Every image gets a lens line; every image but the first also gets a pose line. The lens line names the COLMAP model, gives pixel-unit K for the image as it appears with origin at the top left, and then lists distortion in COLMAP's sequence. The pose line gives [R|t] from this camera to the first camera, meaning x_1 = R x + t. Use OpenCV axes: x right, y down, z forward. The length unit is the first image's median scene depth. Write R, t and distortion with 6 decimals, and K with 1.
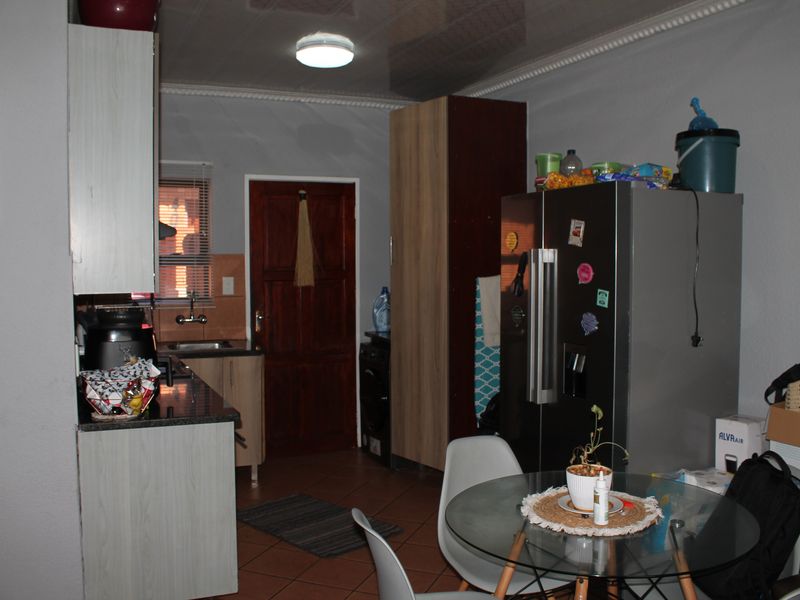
lens RADIAL K [[748.3, 0, 399.6], [0, 748.3, 297.5], [0, 0, 1]] dist [-0.108427, 0.000000]
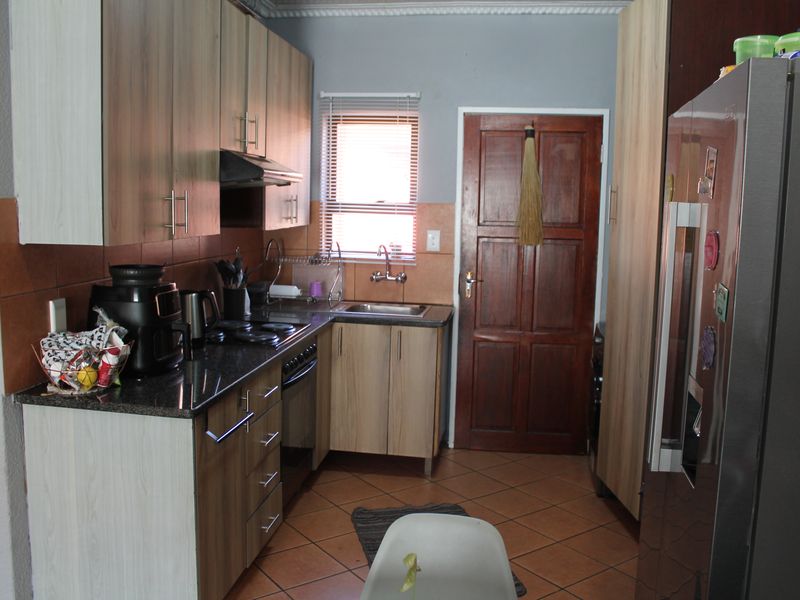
lens RADIAL K [[748.3, 0, 405.7], [0, 748.3, 299.6], [0, 0, 1]] dist [-0.108427, 0.000000]
pose [[0.848109, 0.089184, -0.522261, 0.213706], [-0.054856, 0.995214, 0.080866, -0.017812], [0.526974, -0.039934, 0.848943, 0.285984]]
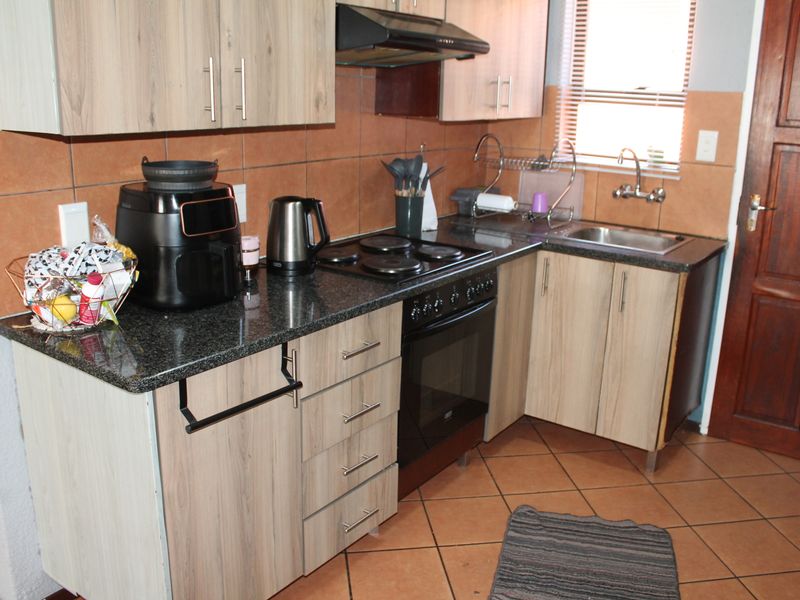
lens RADIAL K [[748.3, 0, 399.9], [0, 748.3, 305.7], [0, 0, 1]] dist [-0.108427, 0.000000]
pose [[0.507081, 0.251700, -0.824328, 0.172668], [-0.073629, 0.965563, 0.249532, -0.021790], [0.858748, -0.065839, 0.508151, 0.539860]]
